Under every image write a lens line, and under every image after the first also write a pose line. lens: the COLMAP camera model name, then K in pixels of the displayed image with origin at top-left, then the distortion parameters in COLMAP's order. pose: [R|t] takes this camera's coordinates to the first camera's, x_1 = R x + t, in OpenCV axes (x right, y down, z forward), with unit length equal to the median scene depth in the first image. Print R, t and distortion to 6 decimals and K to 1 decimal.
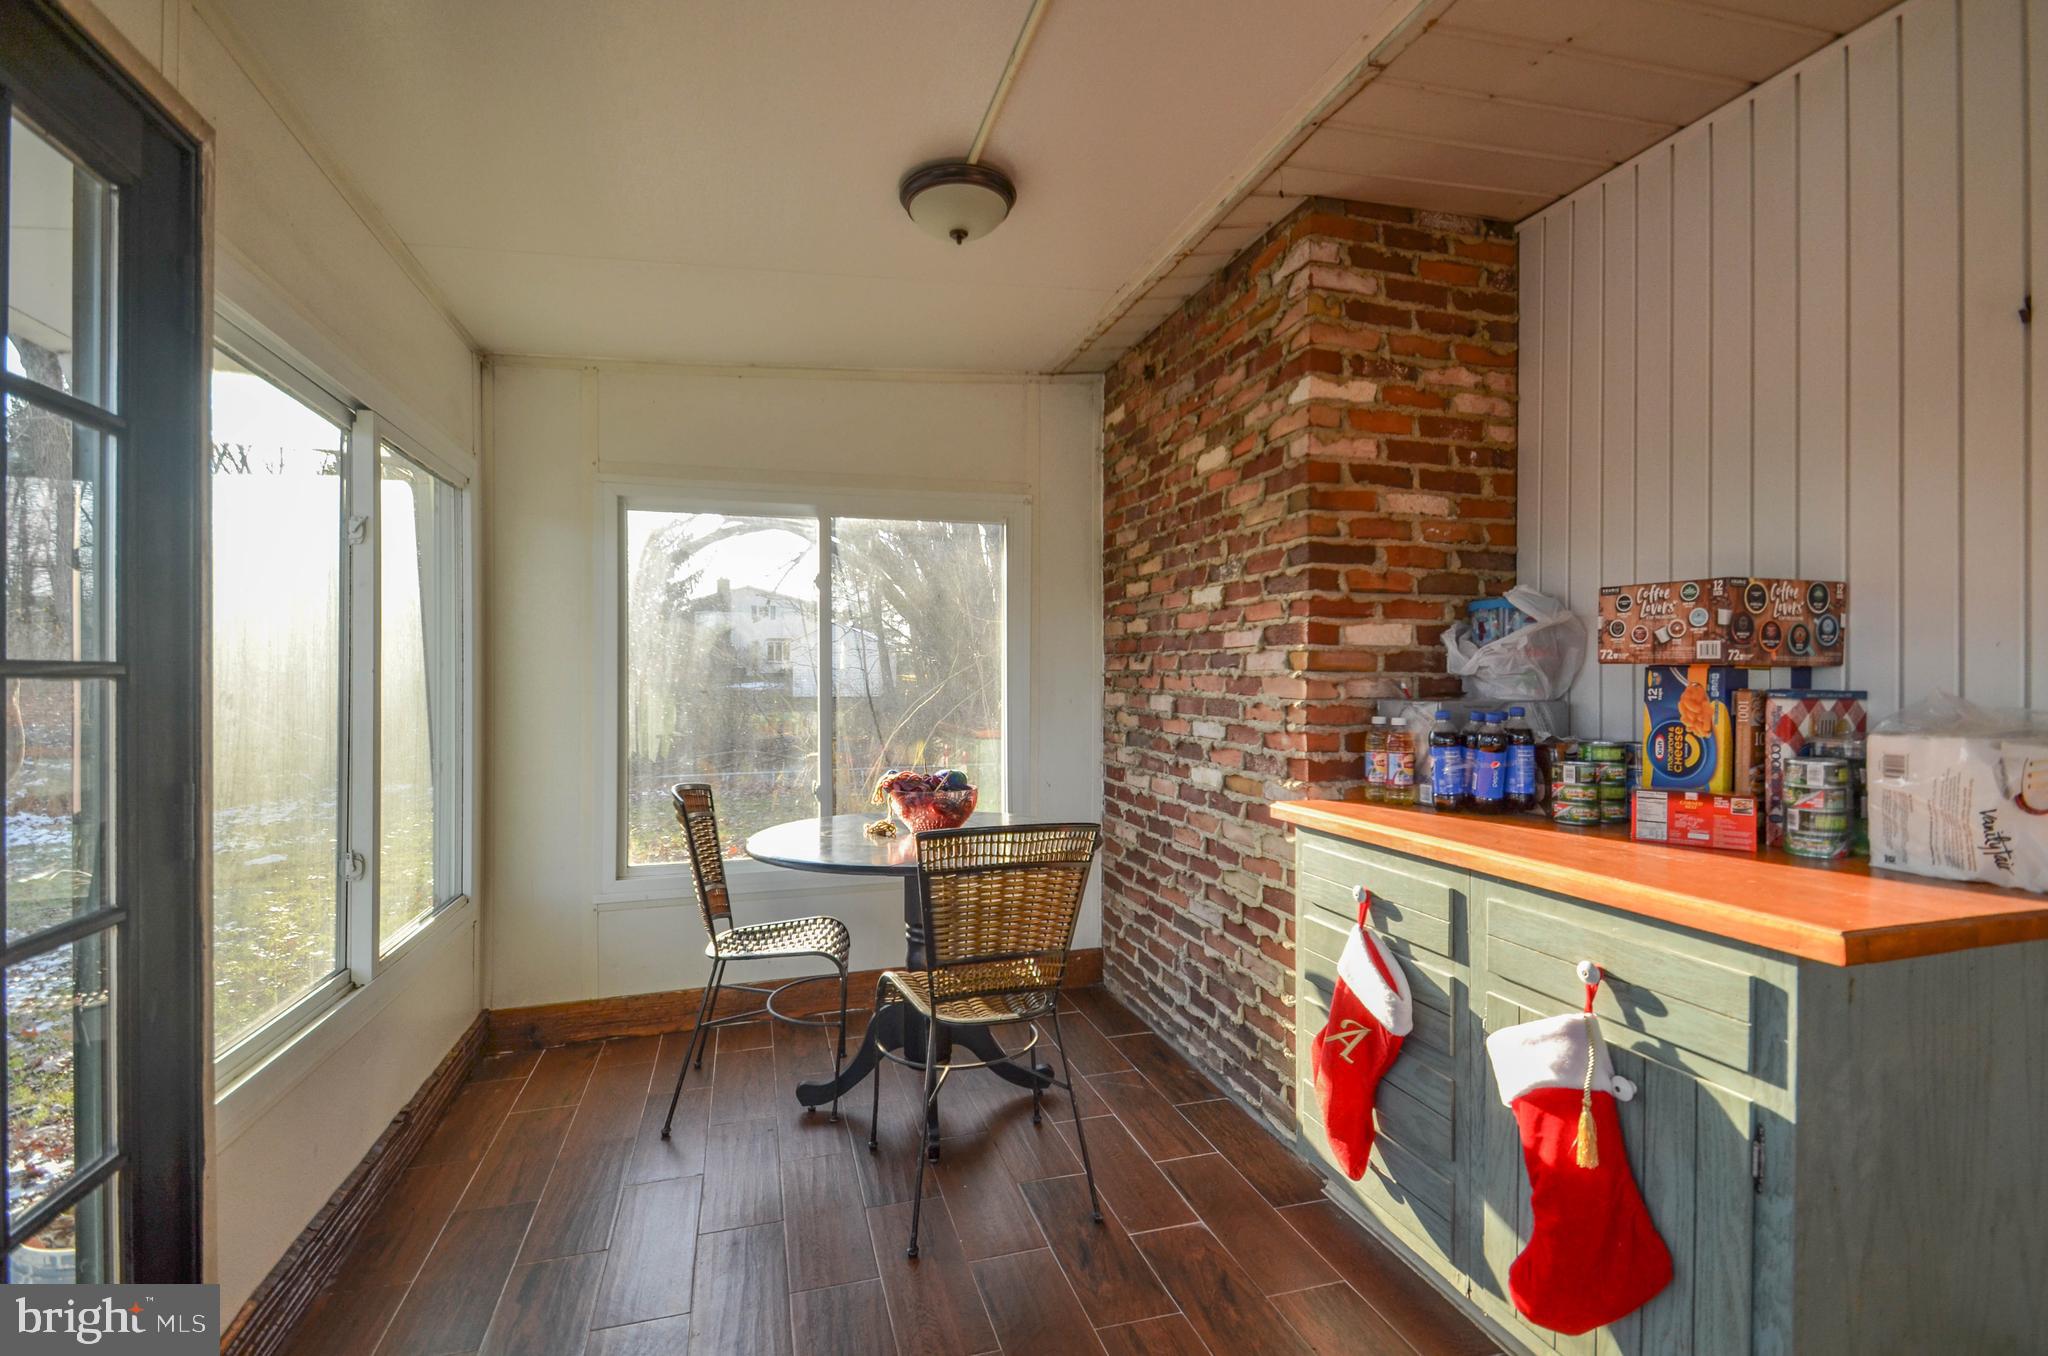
lens RADIAL K [[903.9, 0, 1013.1], [0, 903.9, 673.5], [0, 0, 1]] dist [0.015950, -0.003434]
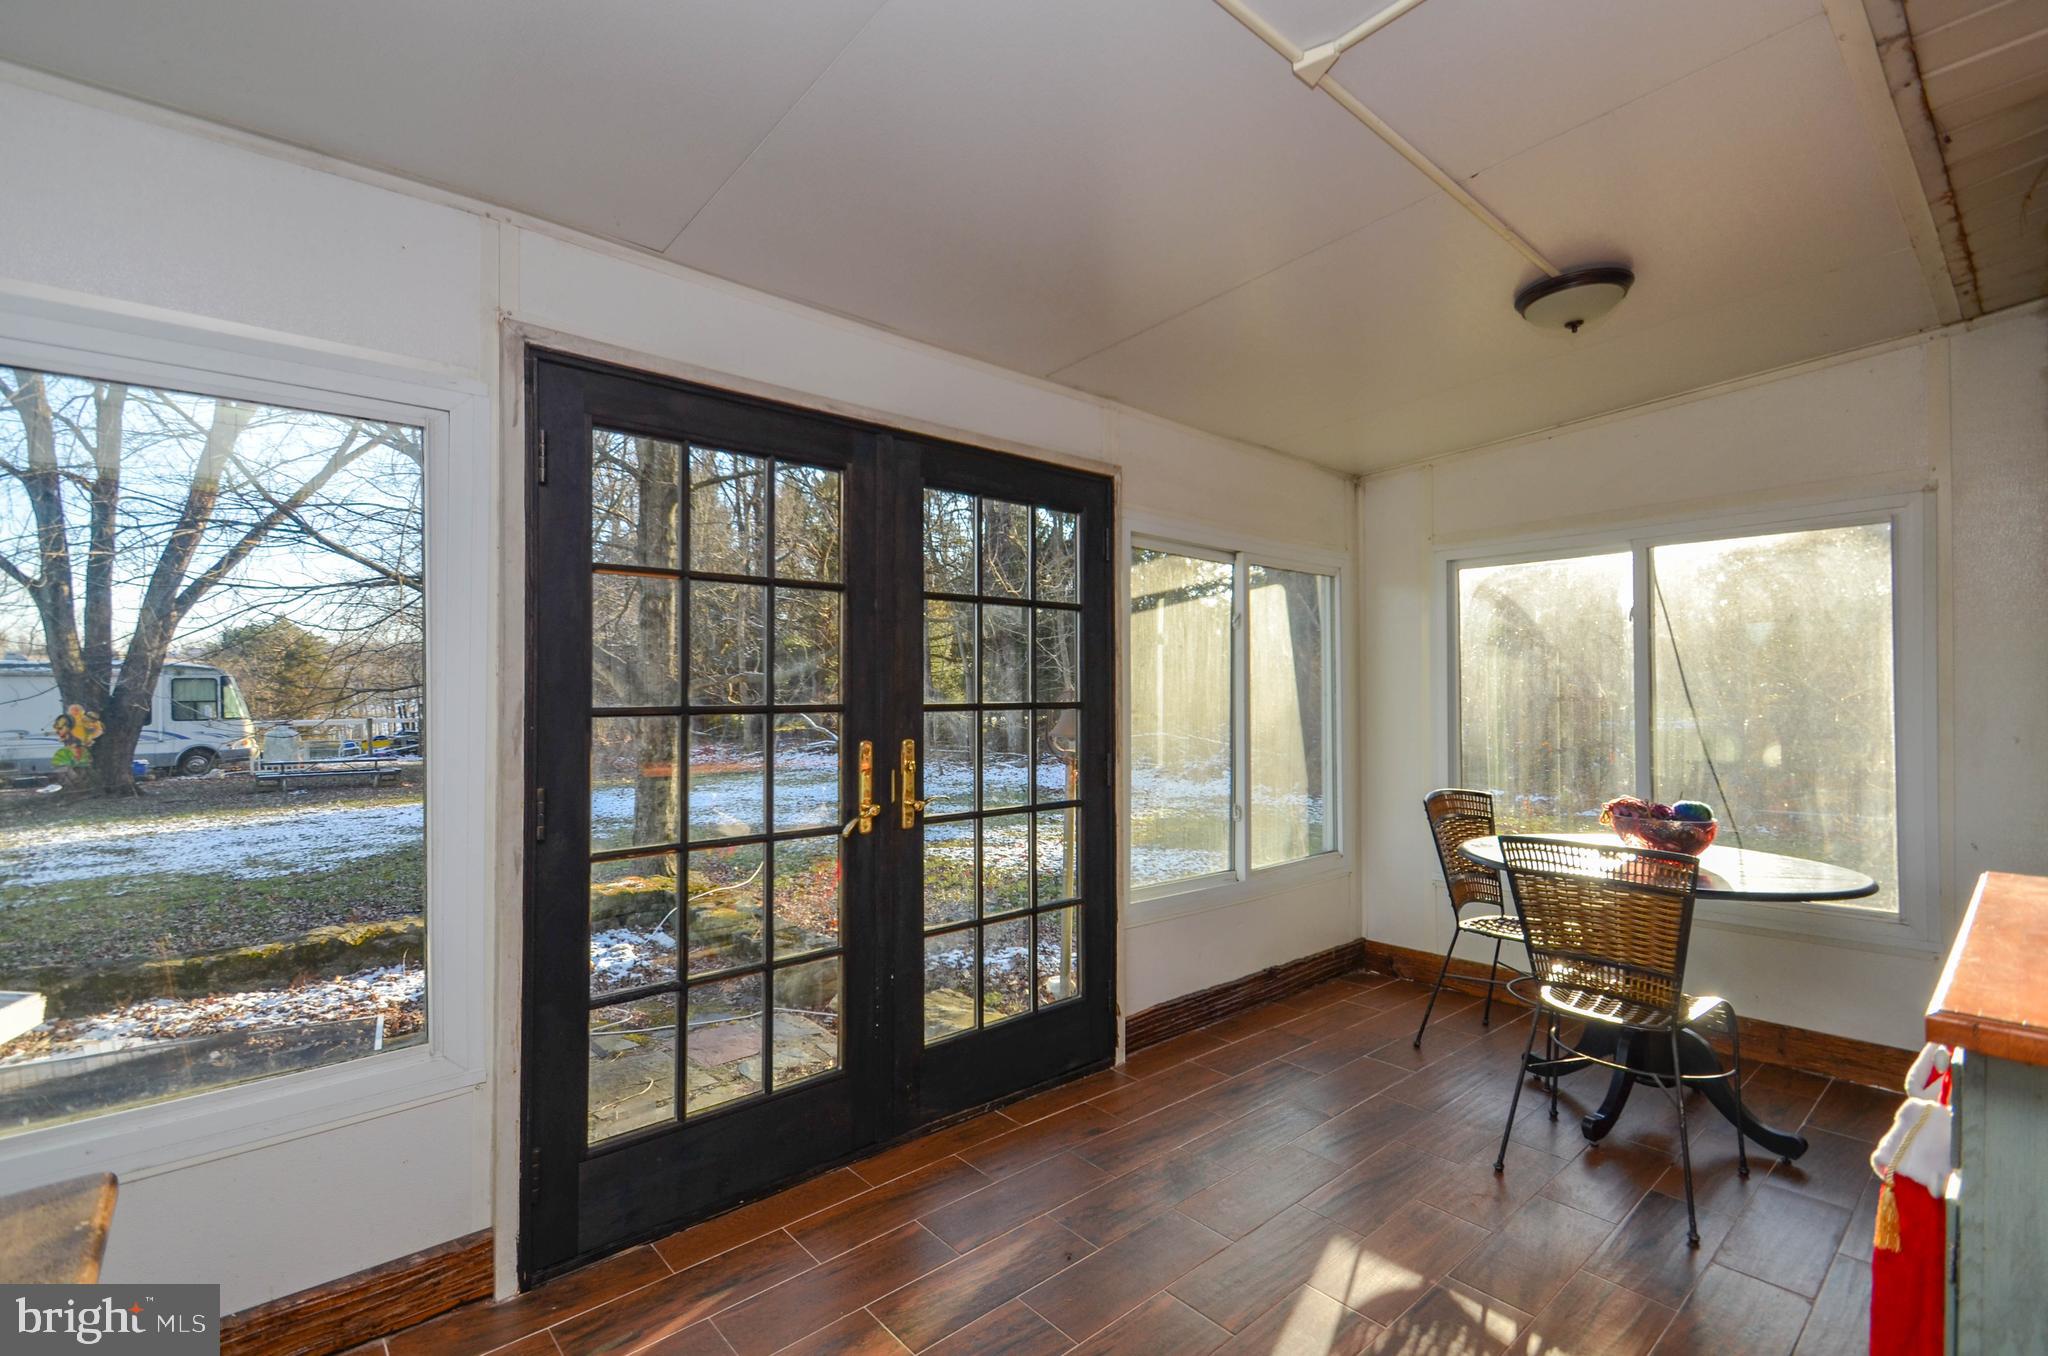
lens RADIAL K [[903.9, 0, 993.3], [0, 903.9, 682.5], [0, 0, 1]] dist [0.015950, -0.003434]
pose [[0.406355, -0.013085, -0.913622, 0.628181], [0.005492, 0.999914, -0.011878, -0.019527], [0.913699, -0.000191, 0.406392, -0.128393]]
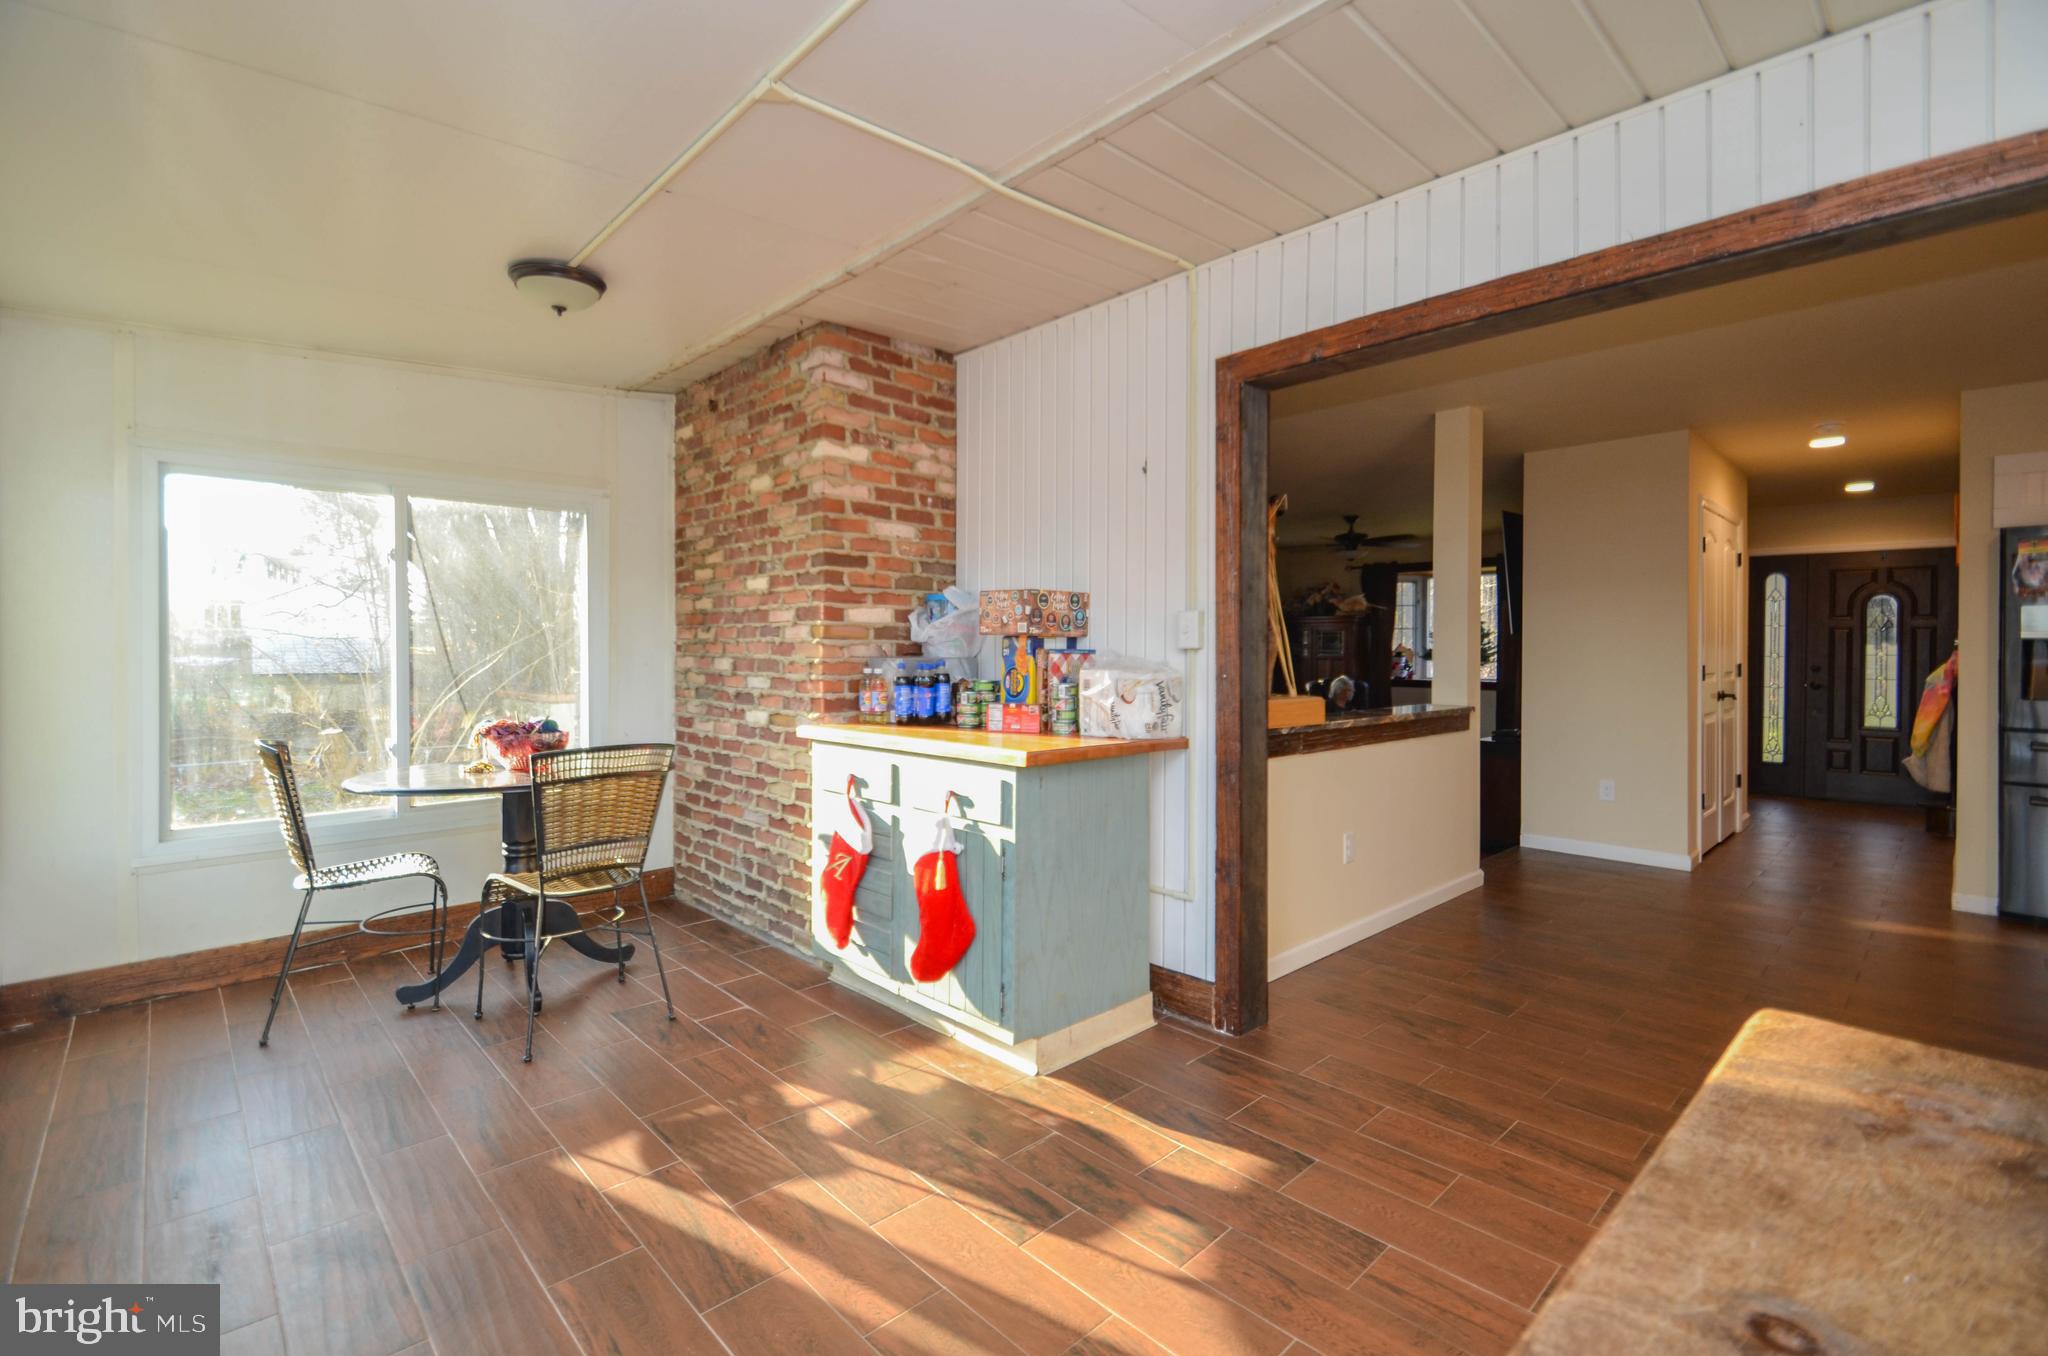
lens RADIAL K [[903.9, 0, 1021.0], [0, 903.9, 655.6], [0, 0, 1]] dist [0.015950, -0.003434]
pose [[0.892443, -0.002651, 0.451152, -0.053208], [-0.001870, 0.999952, 0.009574, 0.009945], [-0.451156, -0.009388, 0.892396, -0.456709]]
